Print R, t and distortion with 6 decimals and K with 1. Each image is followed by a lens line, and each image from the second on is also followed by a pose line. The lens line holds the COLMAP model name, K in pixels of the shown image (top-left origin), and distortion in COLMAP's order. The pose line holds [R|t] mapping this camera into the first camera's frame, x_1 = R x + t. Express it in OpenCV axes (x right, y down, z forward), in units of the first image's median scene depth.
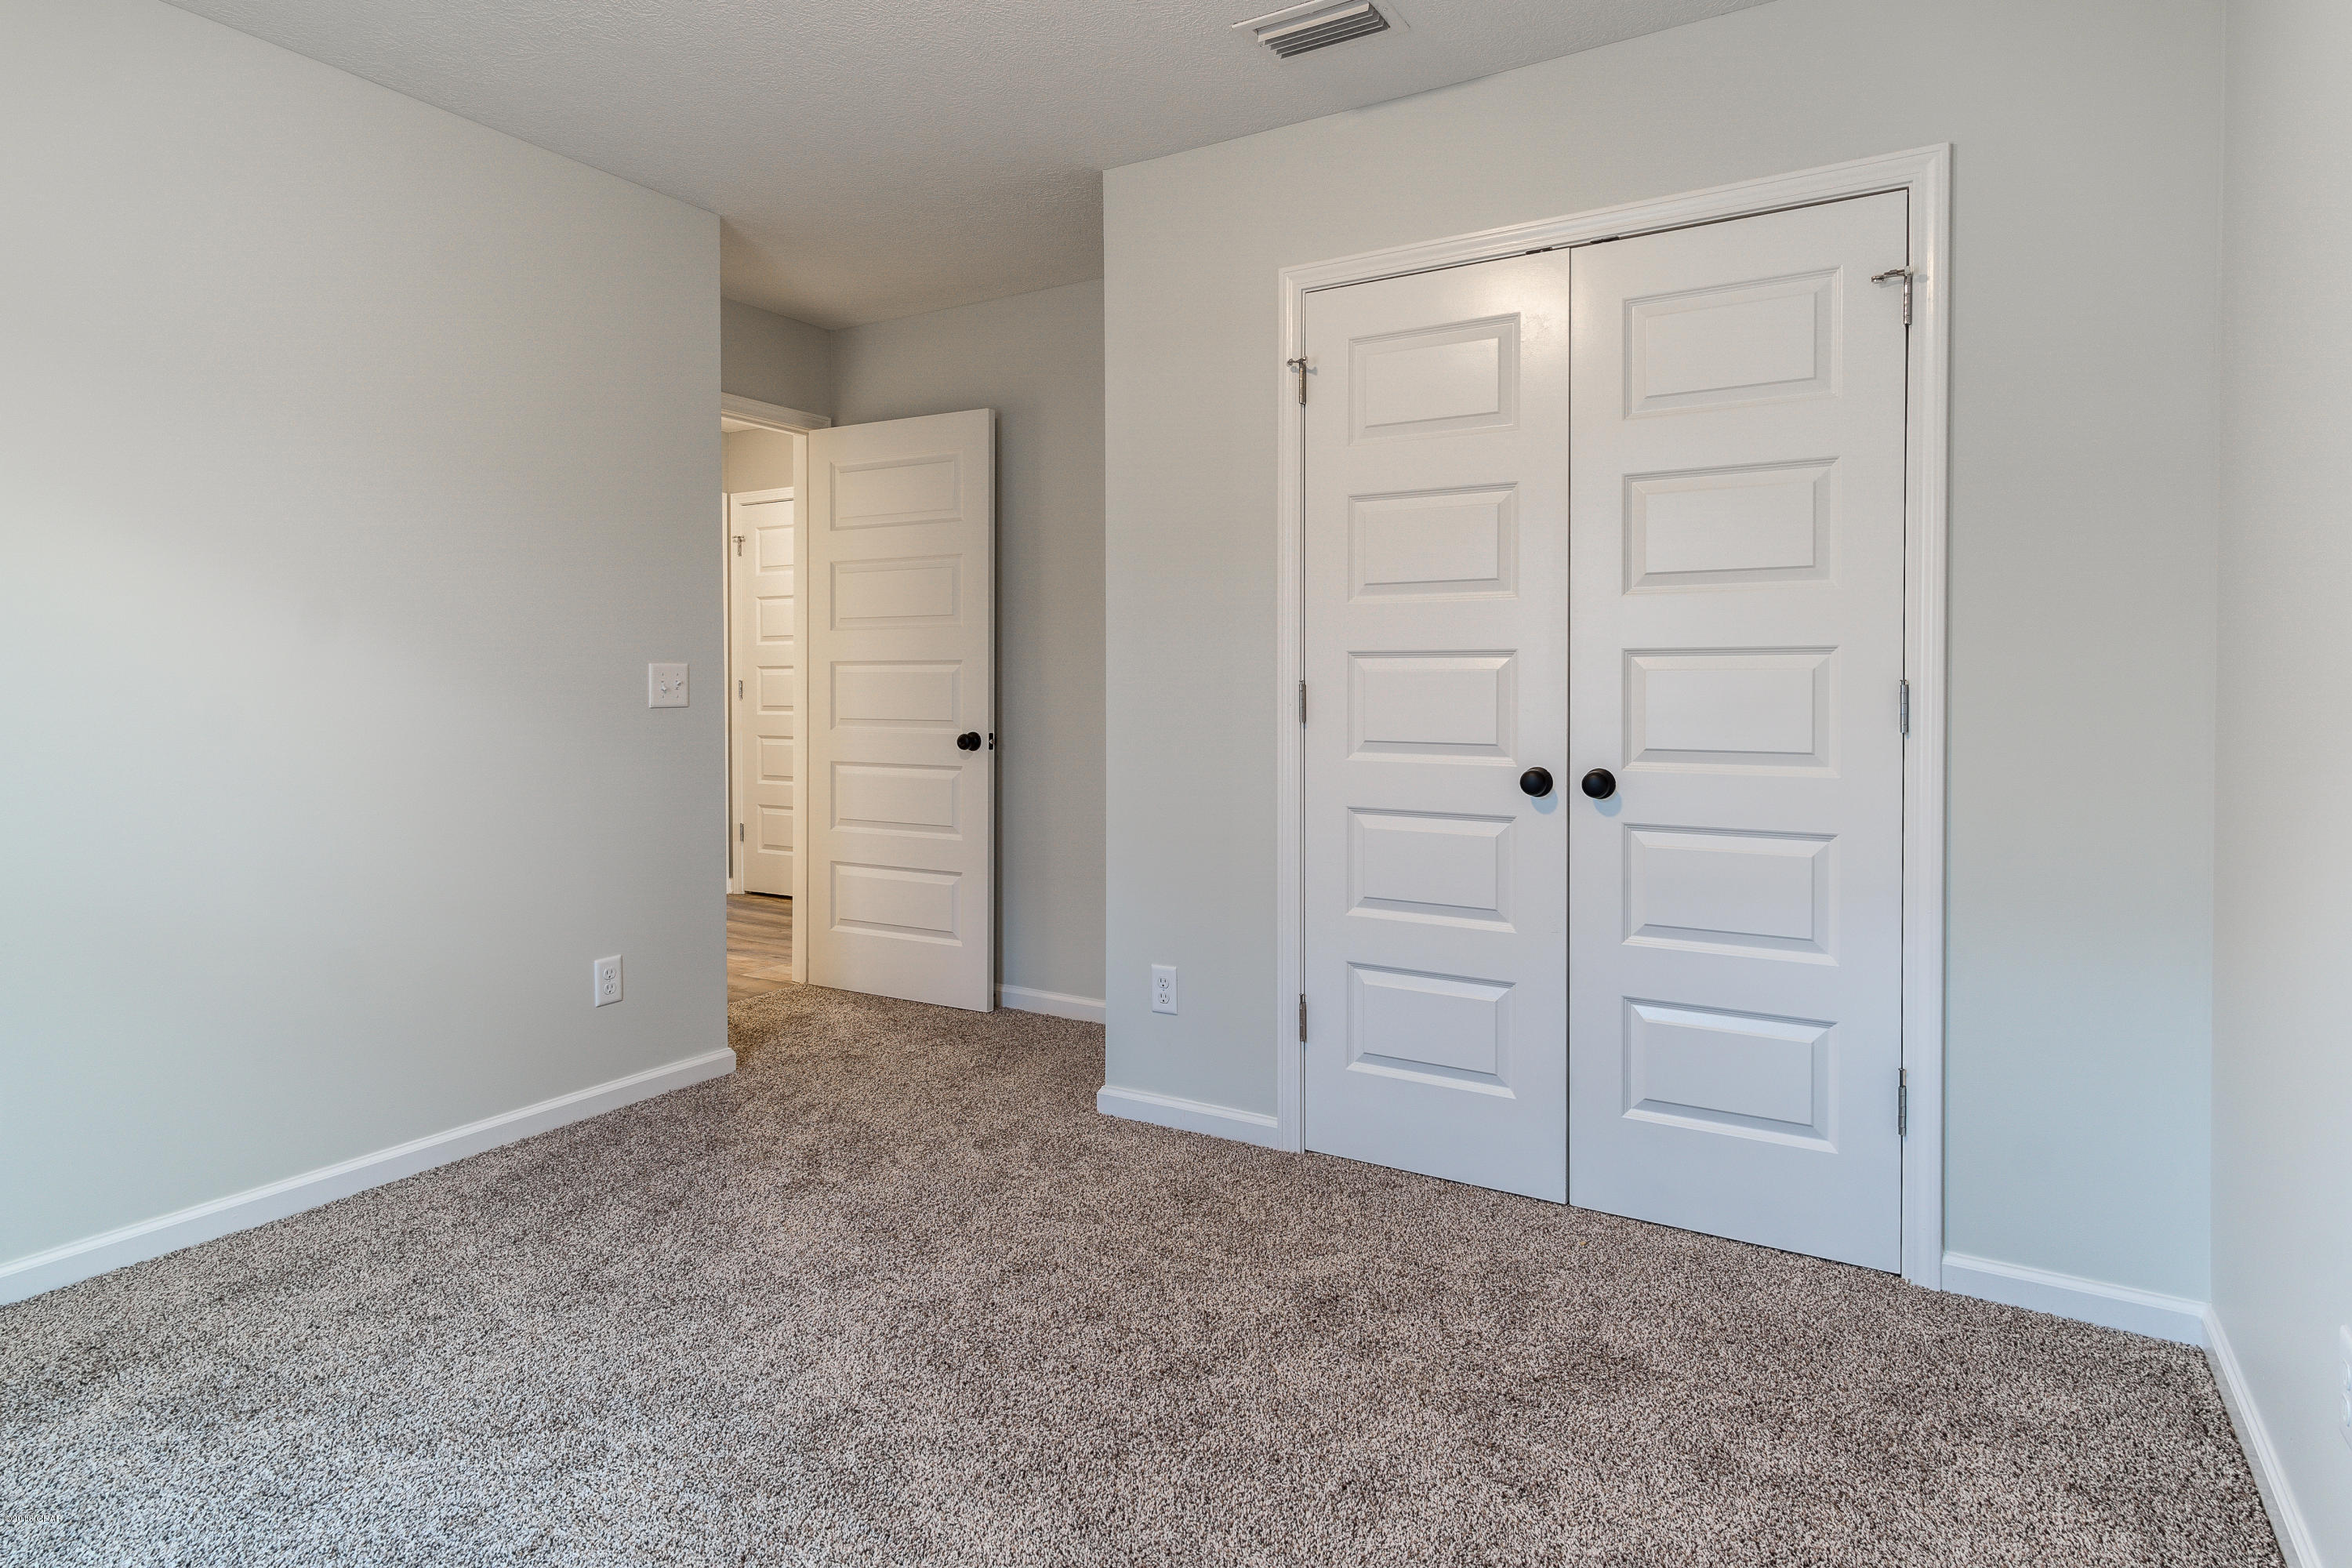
lens RADIAL K [[1277.3, 0, 1175.9], [0, 1277.3, 686.5], [0, 0, 1]] dist [-0.002078, -0.000308]
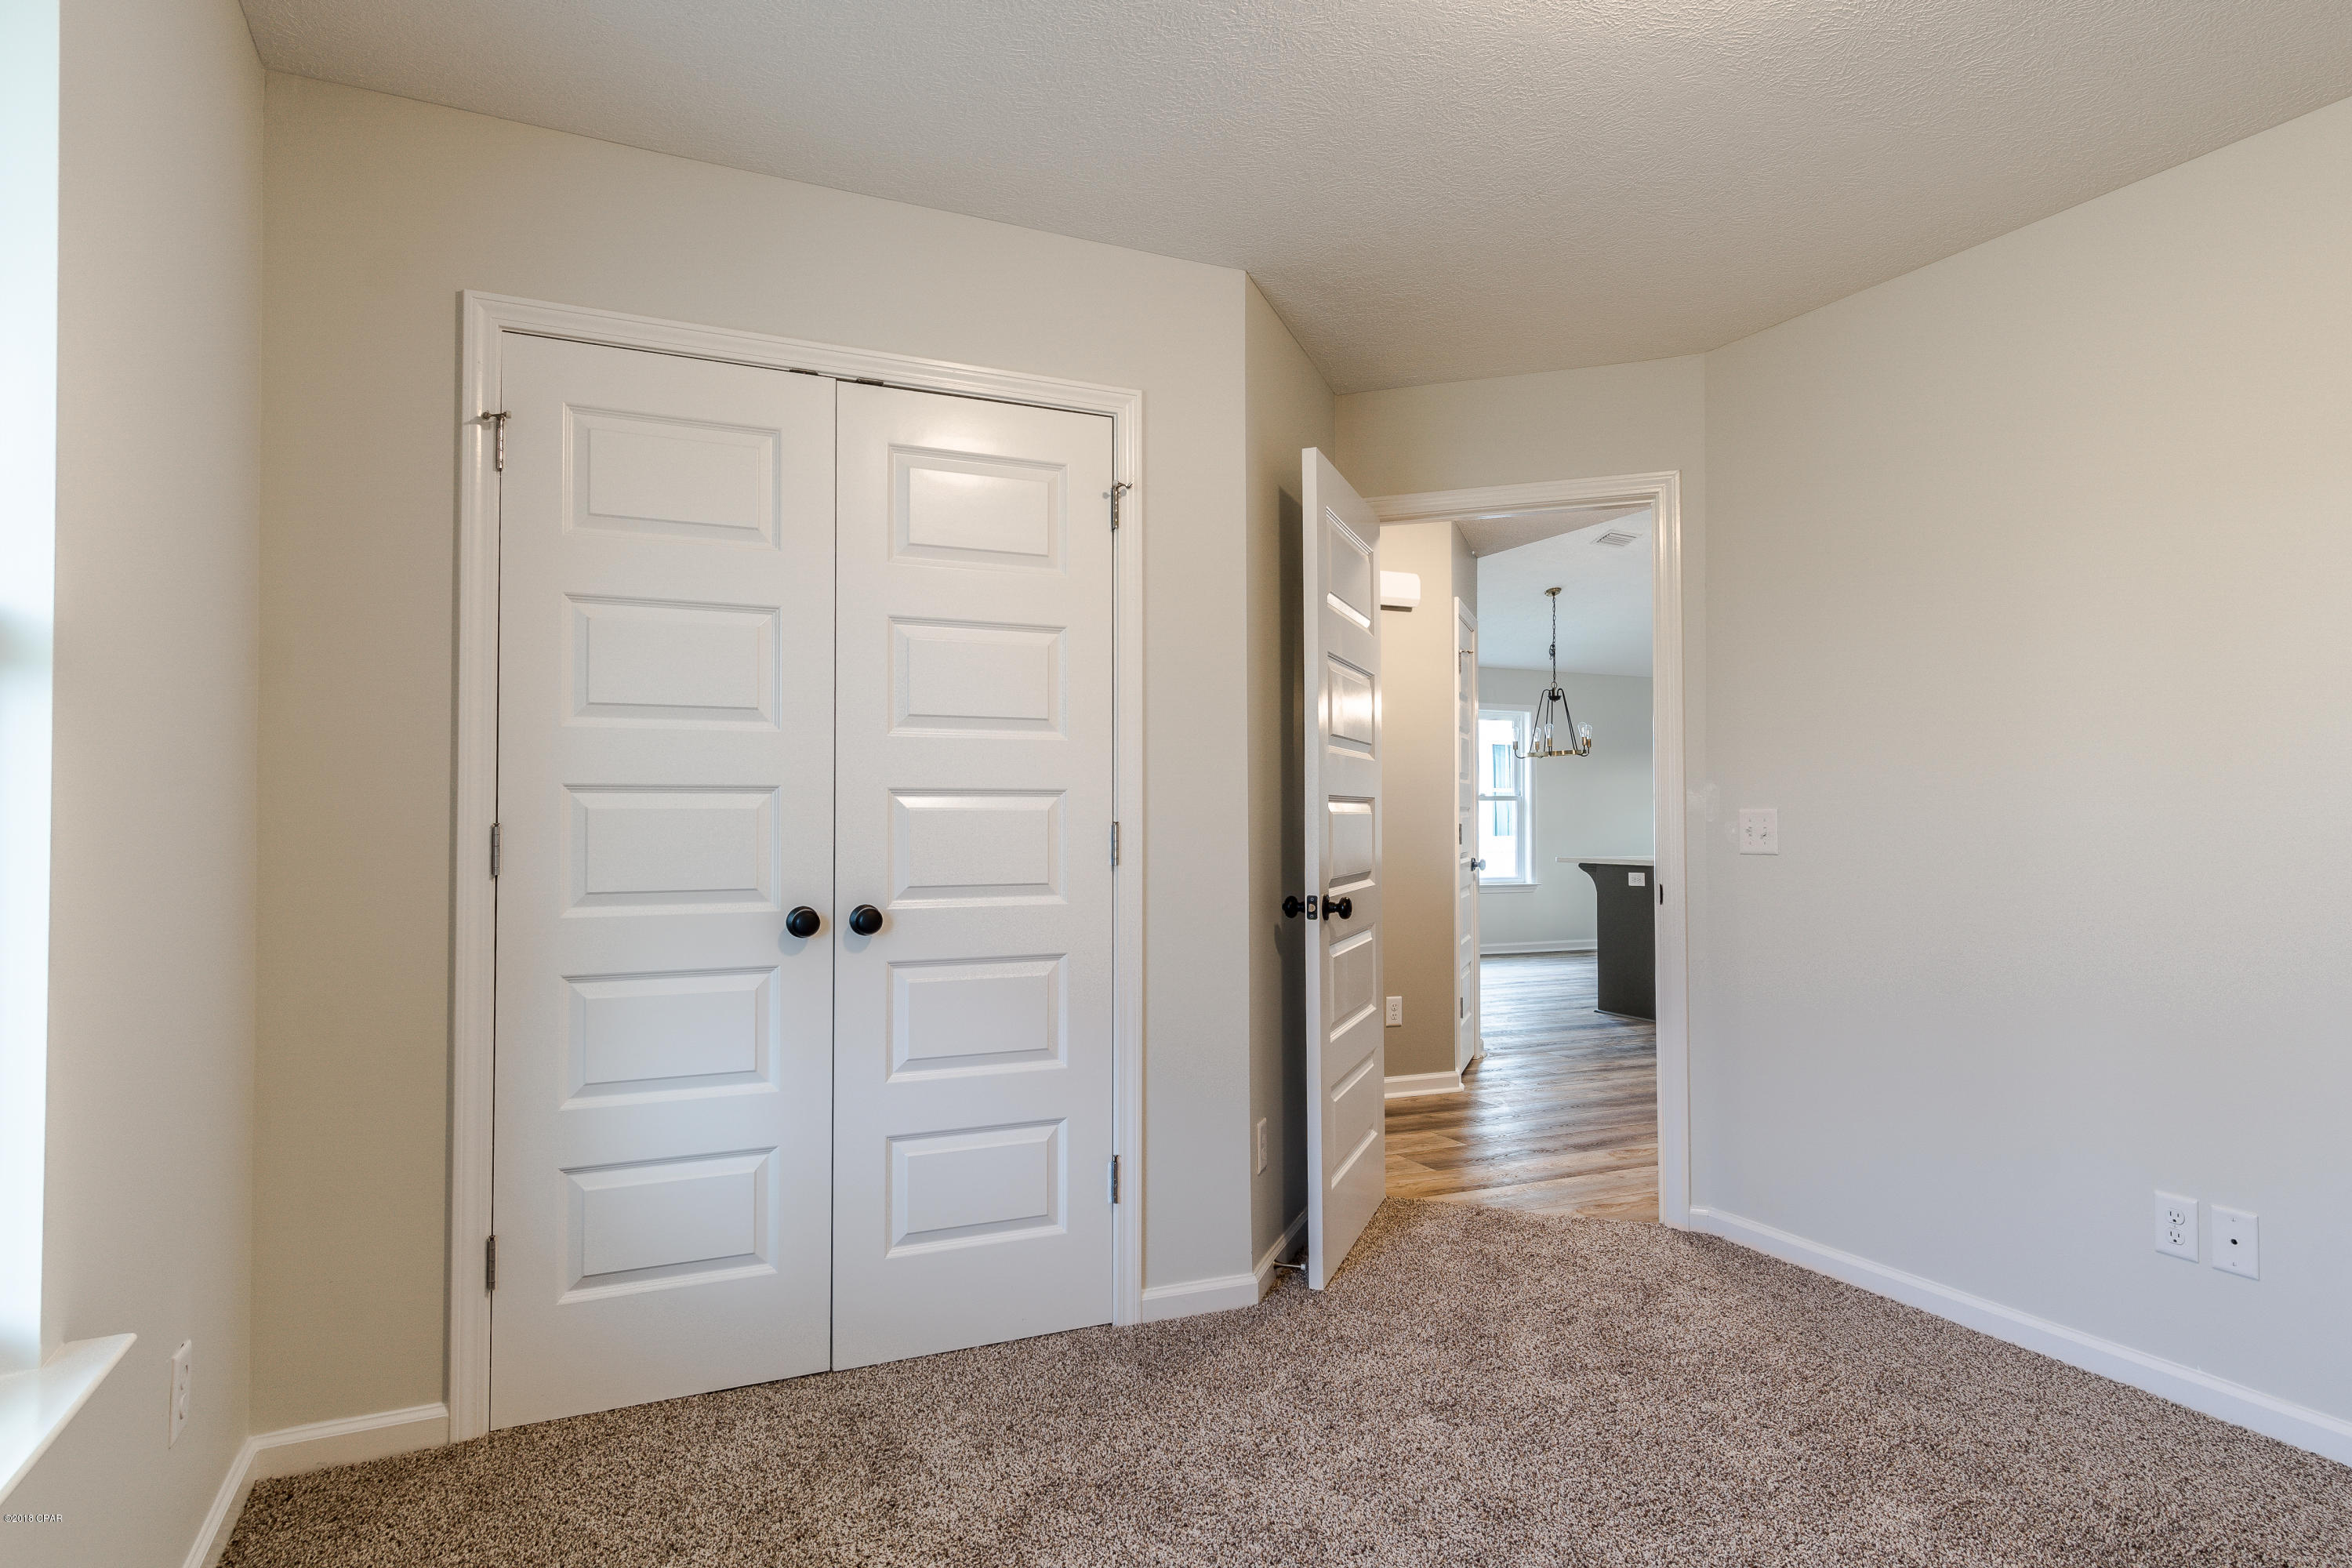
lens RADIAL K [[1300.1, 0, 1159.5], [0, 1300.1, 755.2], [0, 0, 1]] dist [0.005732, 0.001048]
pose [[0.565109, 0.037482, 0.824164, -0.373864], [0.008589, 0.998646, -0.051306, -0.000231], [-0.824972, 0.036073, 0.564022, 0.237837]]
